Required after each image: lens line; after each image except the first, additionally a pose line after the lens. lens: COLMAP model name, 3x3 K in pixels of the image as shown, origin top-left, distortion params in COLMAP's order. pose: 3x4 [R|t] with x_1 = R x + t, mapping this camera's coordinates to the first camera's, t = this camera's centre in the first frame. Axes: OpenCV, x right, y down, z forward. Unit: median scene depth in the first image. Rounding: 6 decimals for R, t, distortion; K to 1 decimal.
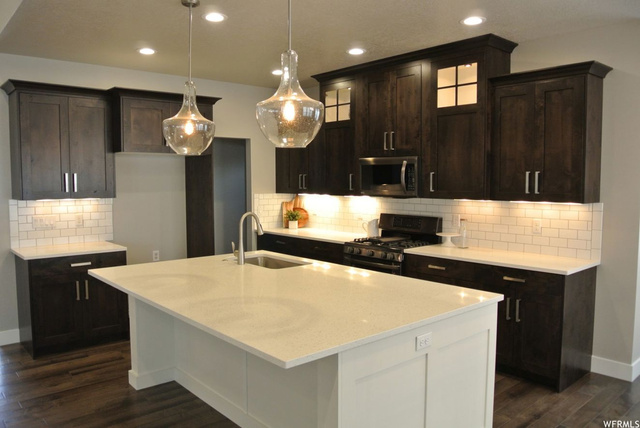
lens RADIAL K [[499.2, 0, 309.0], [0, 499.2, 213.9], [0, 0, 1]] dist [-0.076675, 0.018092]
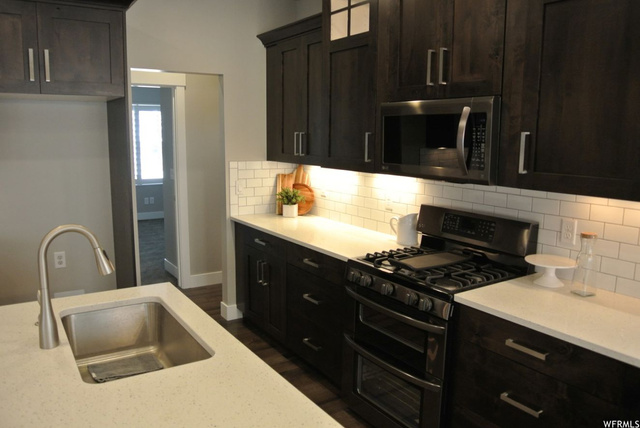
lens RADIAL K [[499.2, 0, 309.0], [0, 499.2, 213.9], [0, 0, 1]] dist [-0.076675, 0.018092]
pose [[0.990006, 0.032641, -0.137195, 0.111864], [-0.020860, 0.996038, 0.086450, -0.041916], [0.139474, -0.082724, 0.986764, 0.504746]]
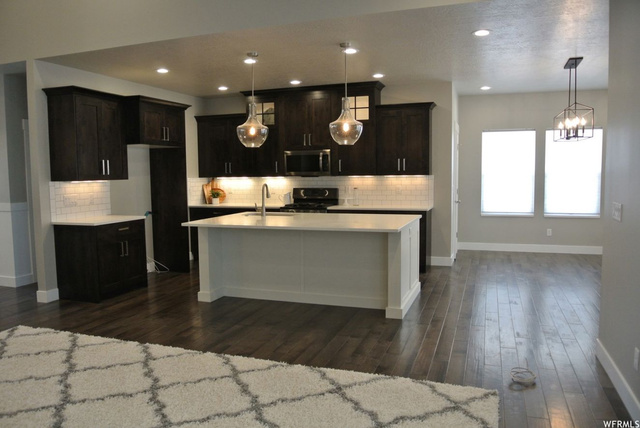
lens RADIAL K [[499.2, 0, 309.0], [0, 499.2, 213.9], [0, 0, 1]] dist [-0.076675, 0.018092]
pose [[0.872001, -0.050045, 0.486938, -0.632970], [0.045183, 0.998742, 0.021732, 0.052776], [-0.487414, 0.003051, 0.873166, -0.376865]]
